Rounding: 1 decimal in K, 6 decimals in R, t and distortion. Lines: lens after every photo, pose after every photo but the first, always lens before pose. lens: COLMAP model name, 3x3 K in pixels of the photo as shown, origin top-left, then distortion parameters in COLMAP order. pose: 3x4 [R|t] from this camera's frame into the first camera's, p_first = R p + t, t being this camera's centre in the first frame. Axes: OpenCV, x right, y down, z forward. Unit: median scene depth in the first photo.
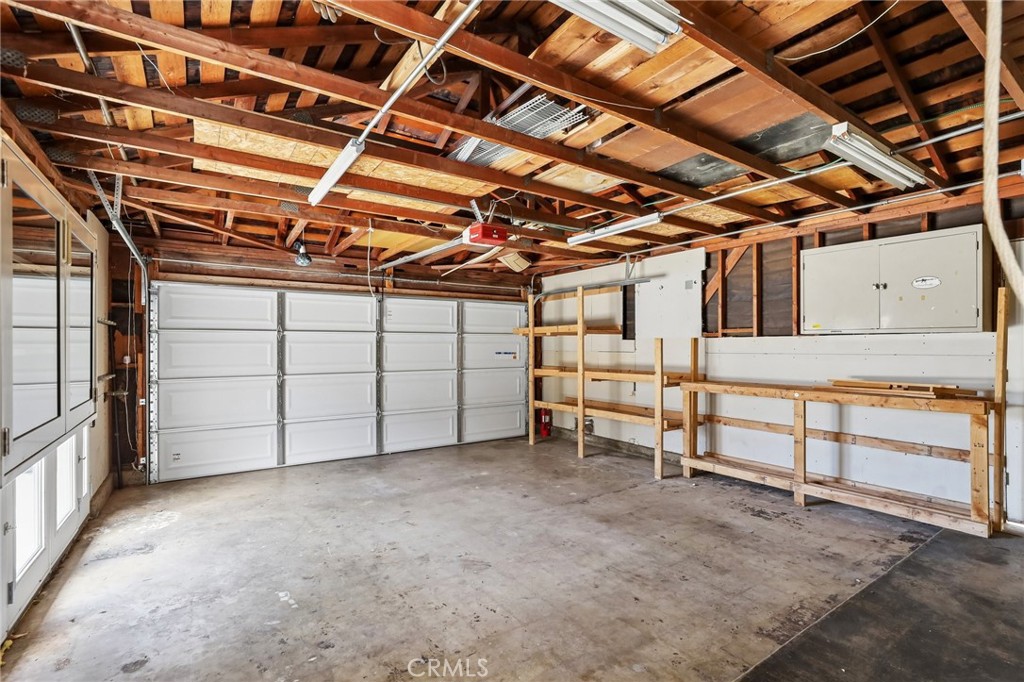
lens RADIAL K [[471.2, 0, 514.0], [0, 471.2, 343.4], [0, 0, 1]] dist [-0.000558, 0.001518]
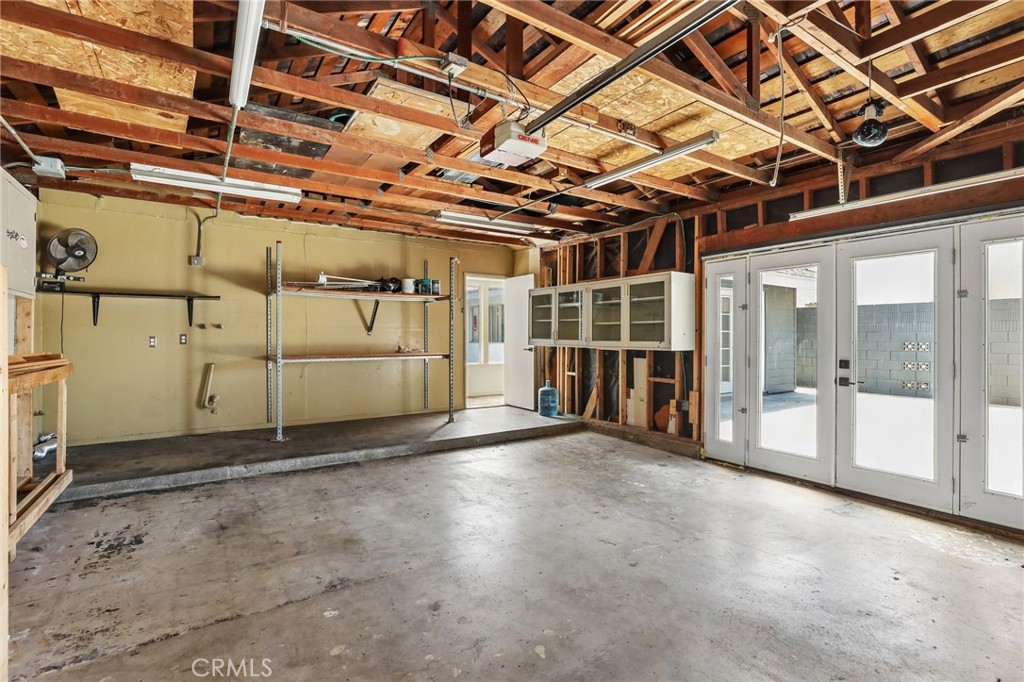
lens RADIAL K [[471.2, 0, 511.0], [0, 471.2, 337.1], [0, 0, 1]] dist [-0.000558, 0.001518]
pose [[-0.999890, 0.000357, 0.014854, -0.082920], [0.000324, 0.999997, -0.002241, 0.057929], [-0.014855, -0.002236, -0.999887, 1.965593]]
